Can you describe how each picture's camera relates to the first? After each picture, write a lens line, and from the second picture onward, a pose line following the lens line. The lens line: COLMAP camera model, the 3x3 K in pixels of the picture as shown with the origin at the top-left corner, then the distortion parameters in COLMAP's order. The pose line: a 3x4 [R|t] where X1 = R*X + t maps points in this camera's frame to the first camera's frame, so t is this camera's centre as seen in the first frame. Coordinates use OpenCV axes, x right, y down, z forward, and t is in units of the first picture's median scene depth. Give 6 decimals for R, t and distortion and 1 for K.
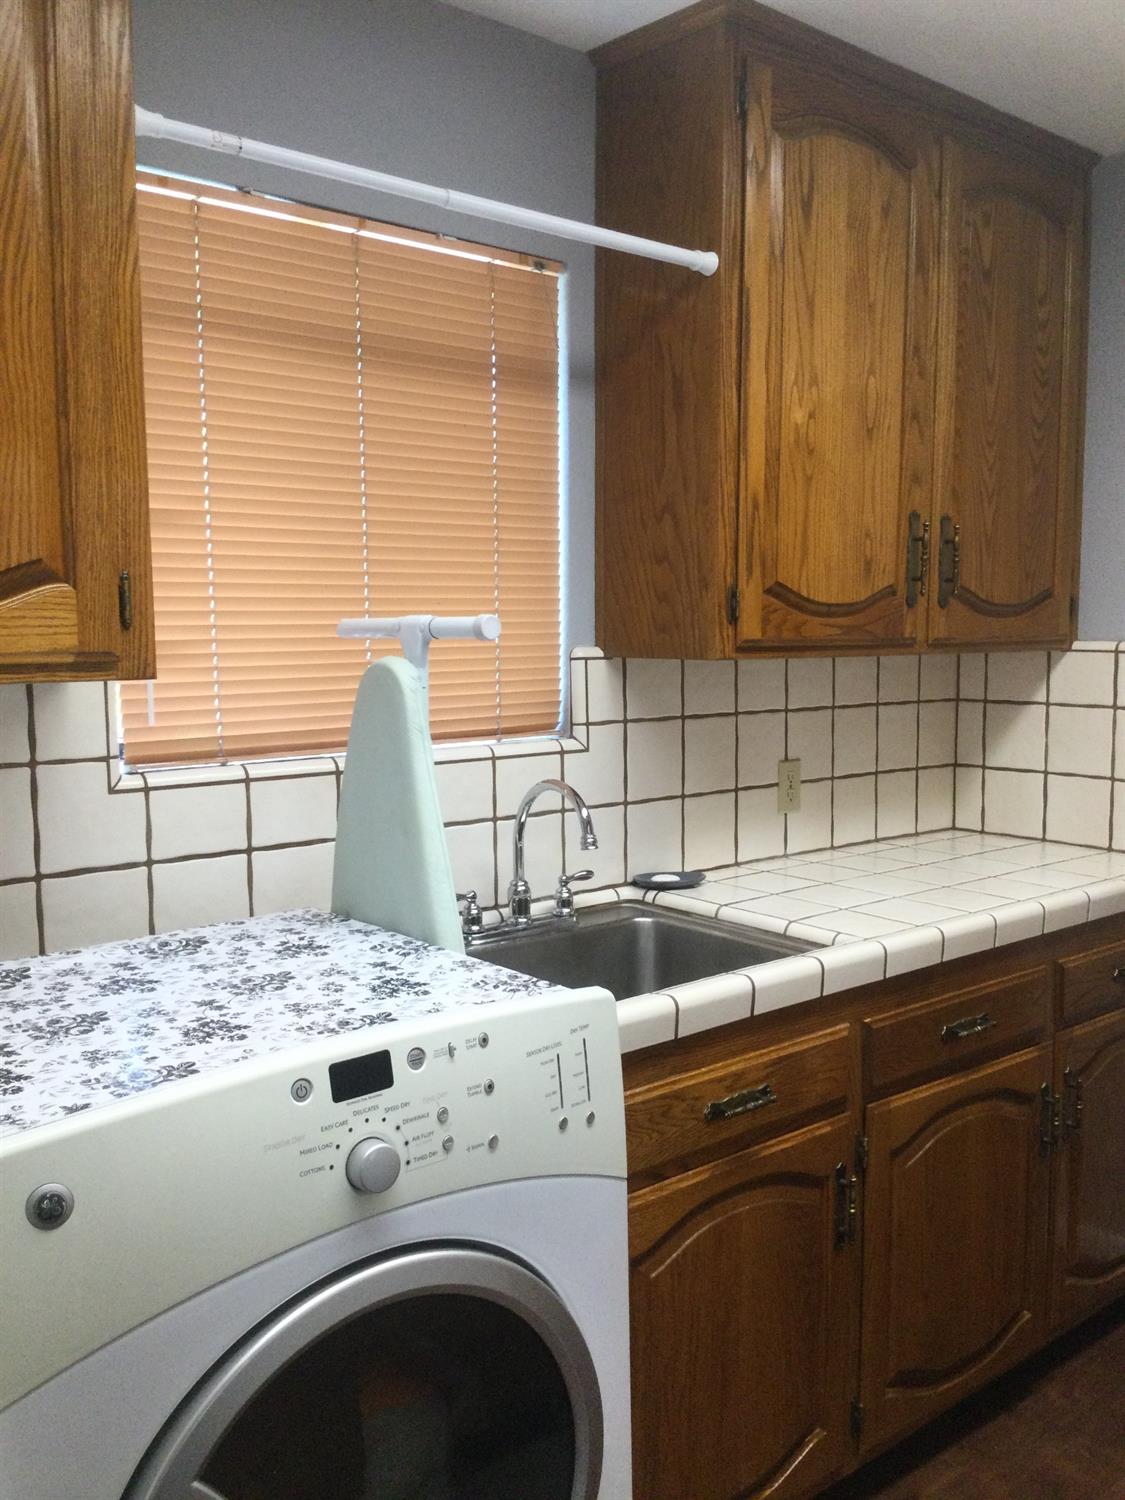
lens RADIAL K [[1347.0, 0, 571.0], [0, 1347.0, 751.0], [0, 0, 1]] dist [0.015702, -0.064725]
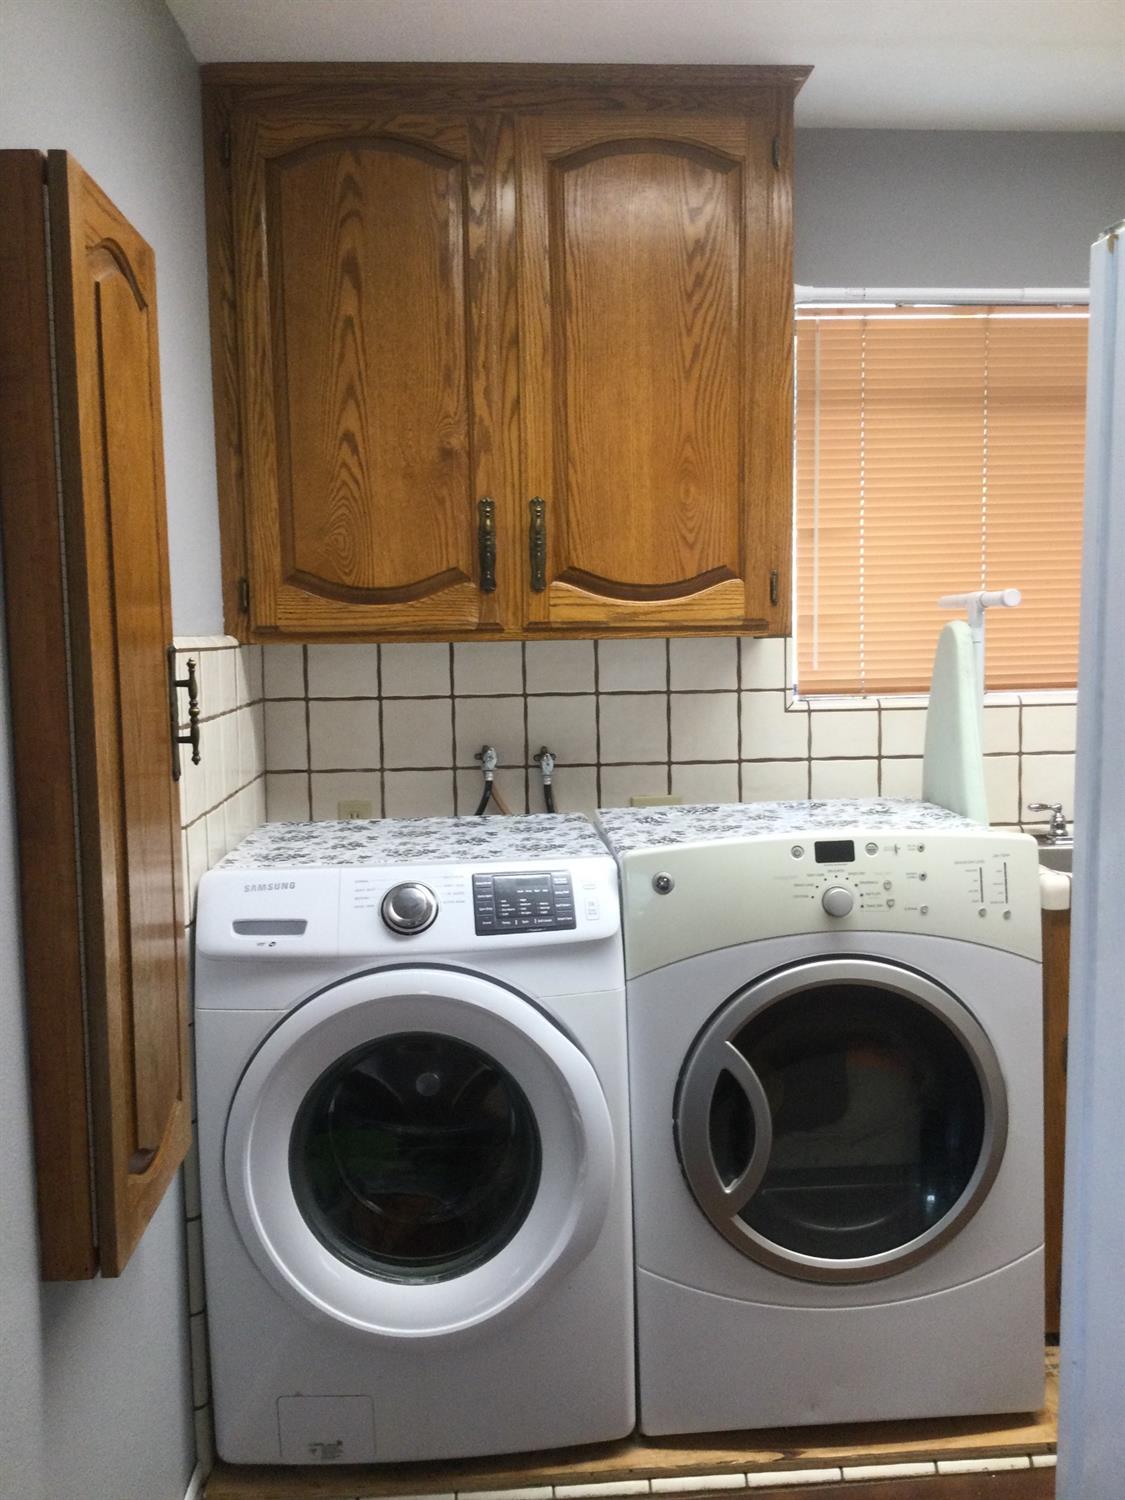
lens RADIAL K [[1347.0, 0, 562.1], [0, 1347.0, 751.6], [0, 0, 1]] dist [0.015702, -0.064725]
pose [[0.793793, 0.045795, -0.606462, 0.491784], [-0.043487, 0.998883, 0.018508, 0.072505], [0.606632, 0.011682, 0.794897, -0.491075]]
